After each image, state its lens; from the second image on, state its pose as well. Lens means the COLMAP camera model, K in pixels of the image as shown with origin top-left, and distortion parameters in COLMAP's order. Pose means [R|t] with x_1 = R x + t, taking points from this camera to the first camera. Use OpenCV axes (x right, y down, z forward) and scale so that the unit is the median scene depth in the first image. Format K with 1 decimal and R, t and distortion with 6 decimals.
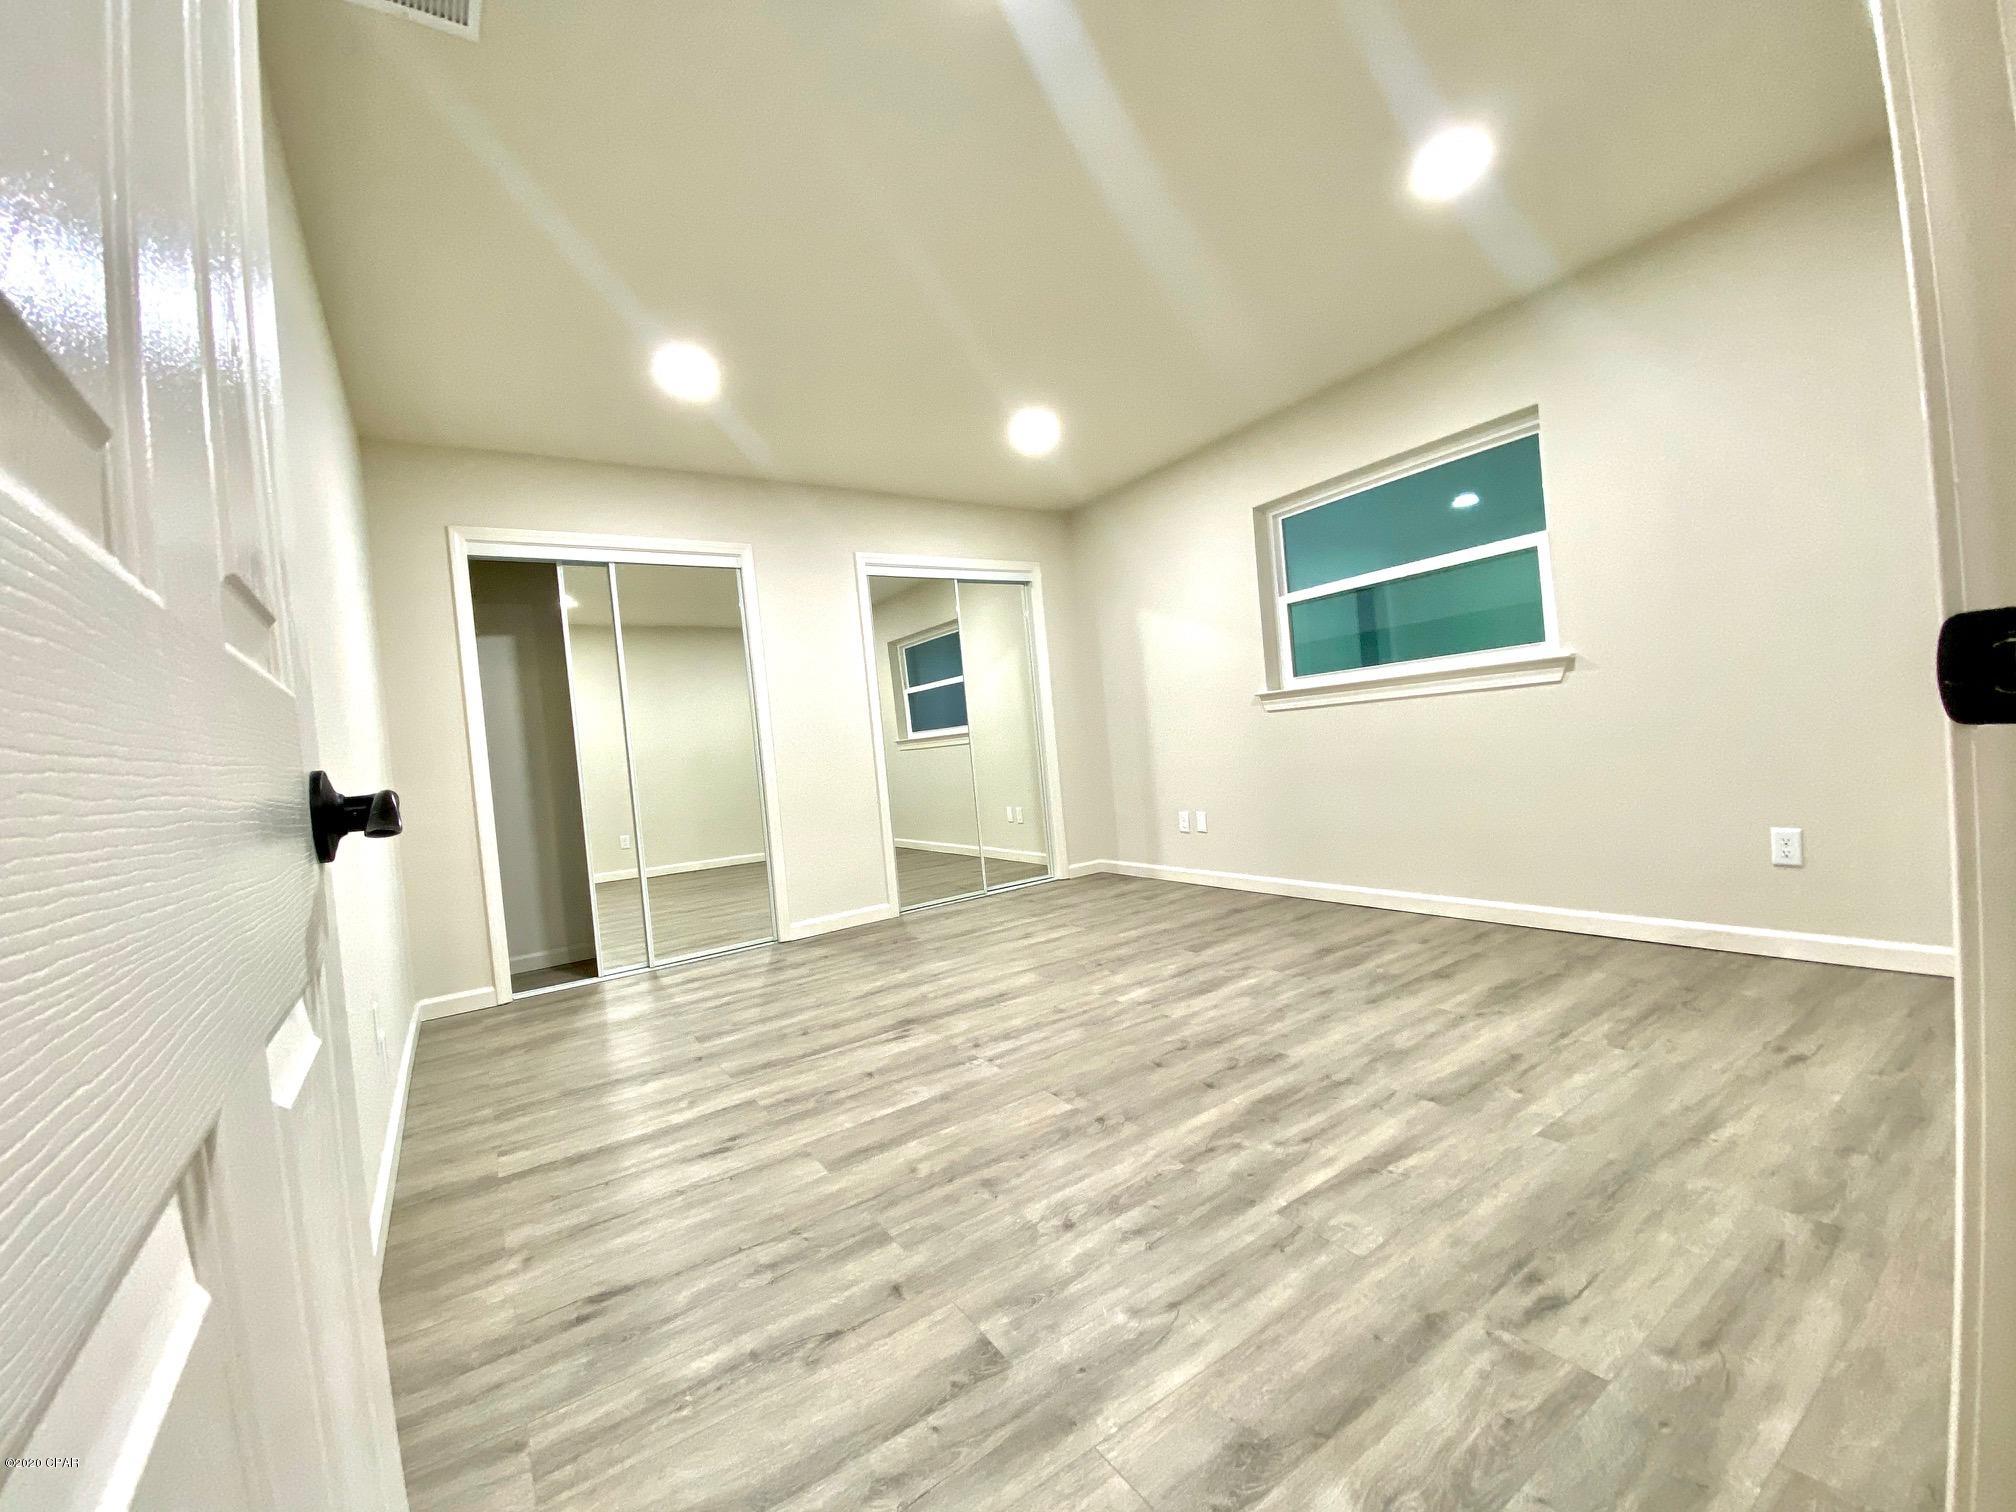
lens RADIAL K [[844.3, 0, 990.0], [0, 844.3, 744.5], [0, 0, 1]] dist [0.000563, -0.012317]
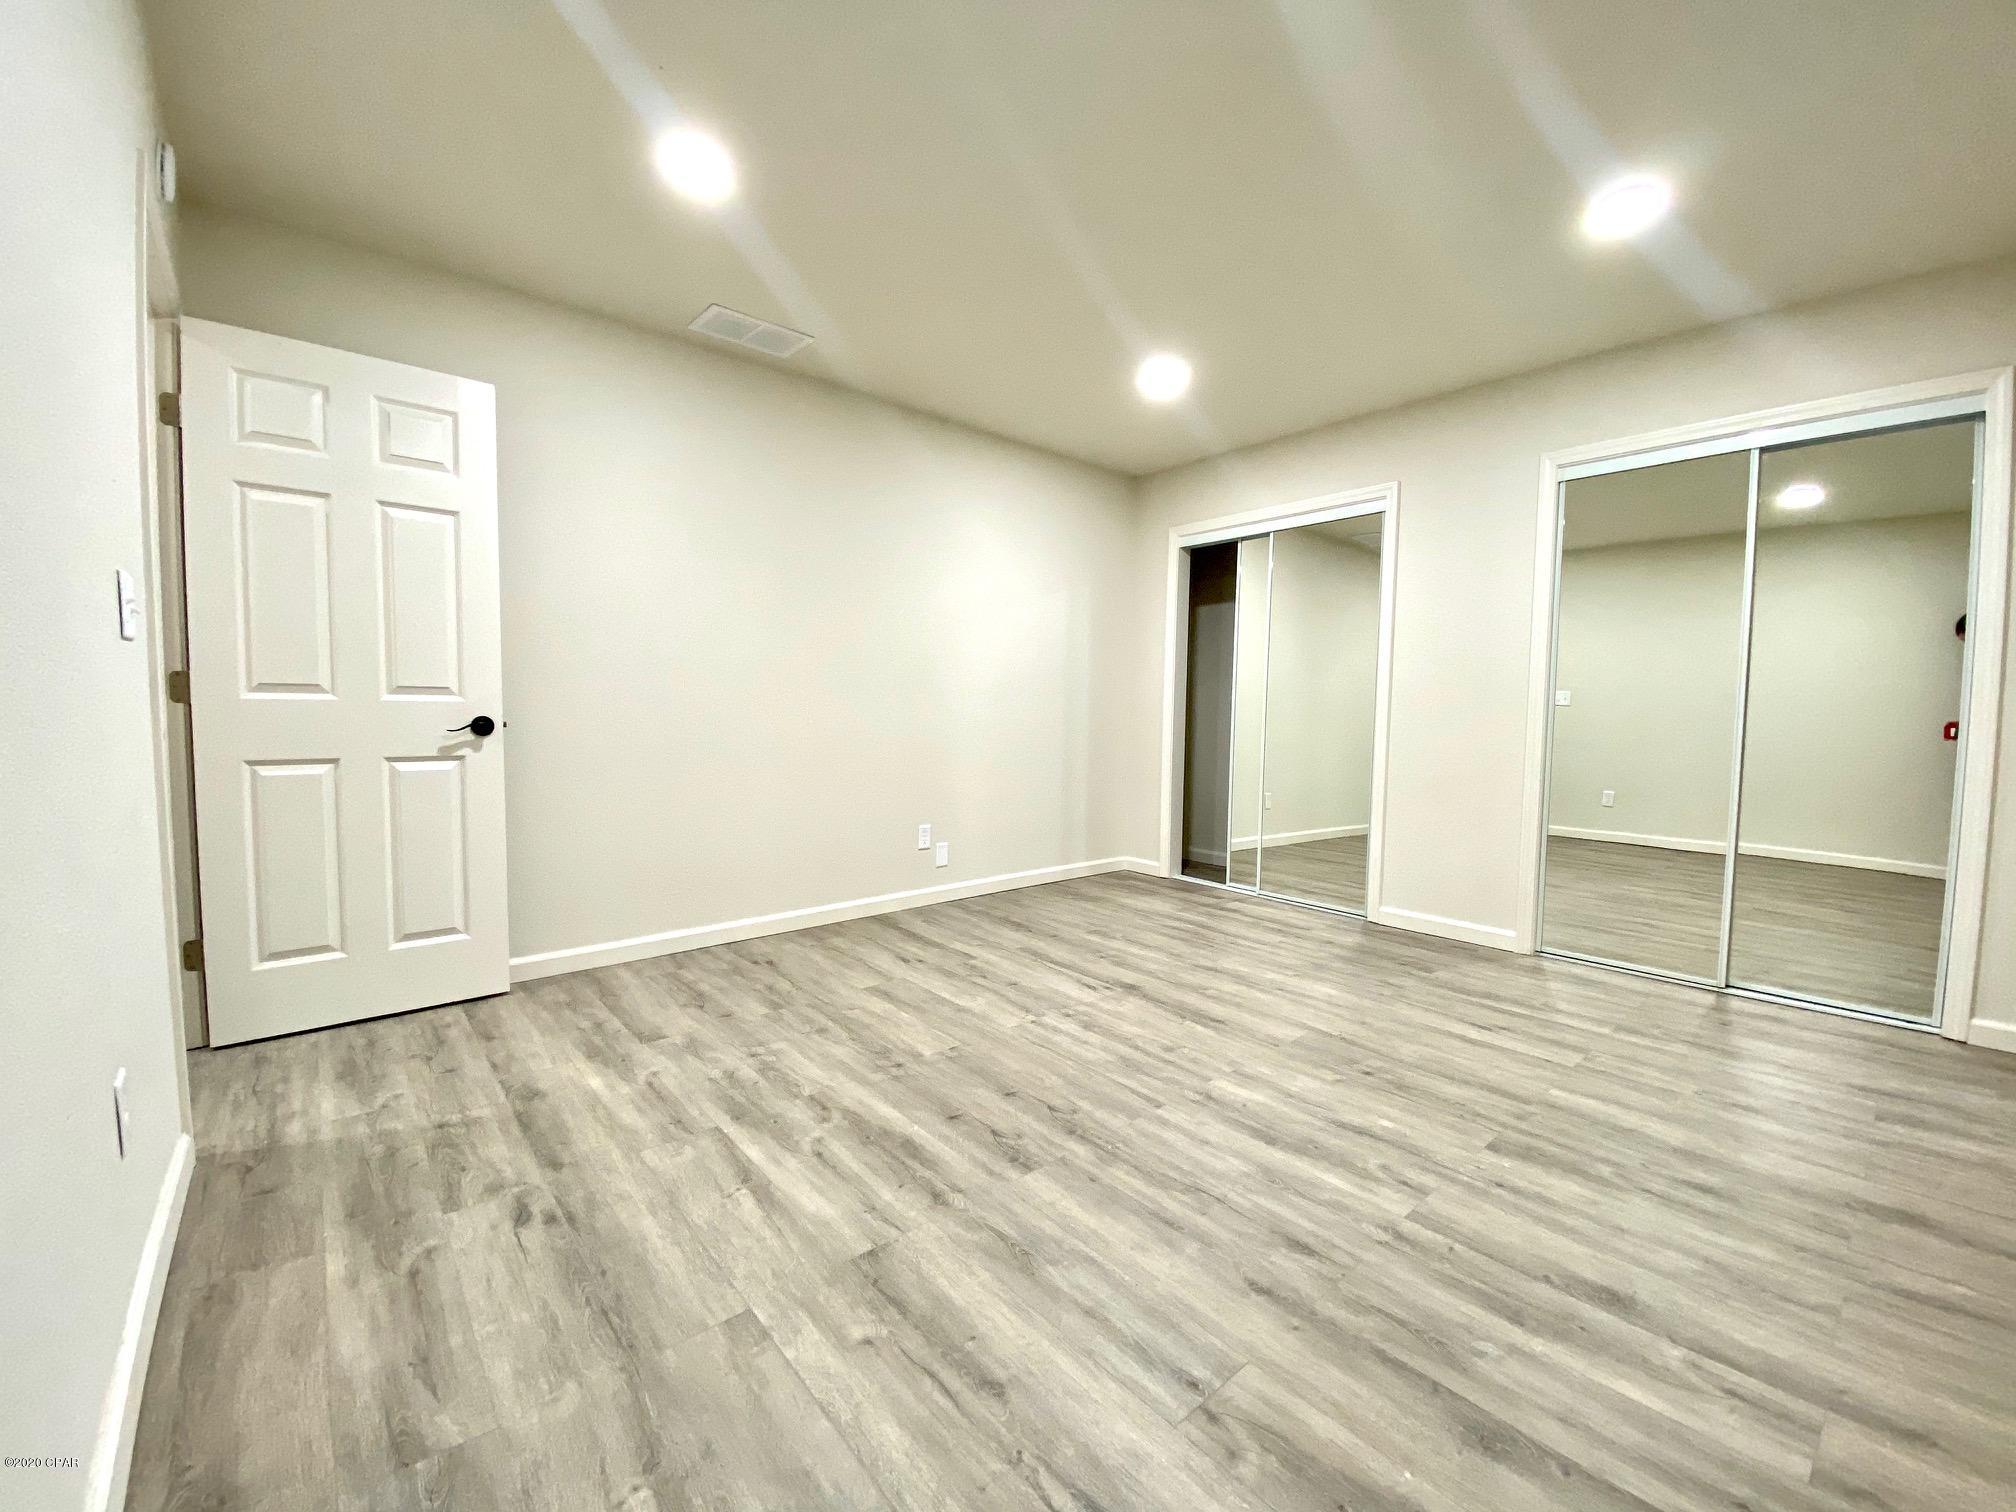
lens RADIAL K [[844.3, 0, 992.8], [0, 844.3, 746.9], [0, 0, 1]] dist [0.000563, -0.012317]
pose [[0.097332, 0.145657, -0.984536, 1.453983], [-0.032175, 0.989176, 0.143163, -0.180750], [0.994732, 0.017743, 0.100965, 1.211124]]
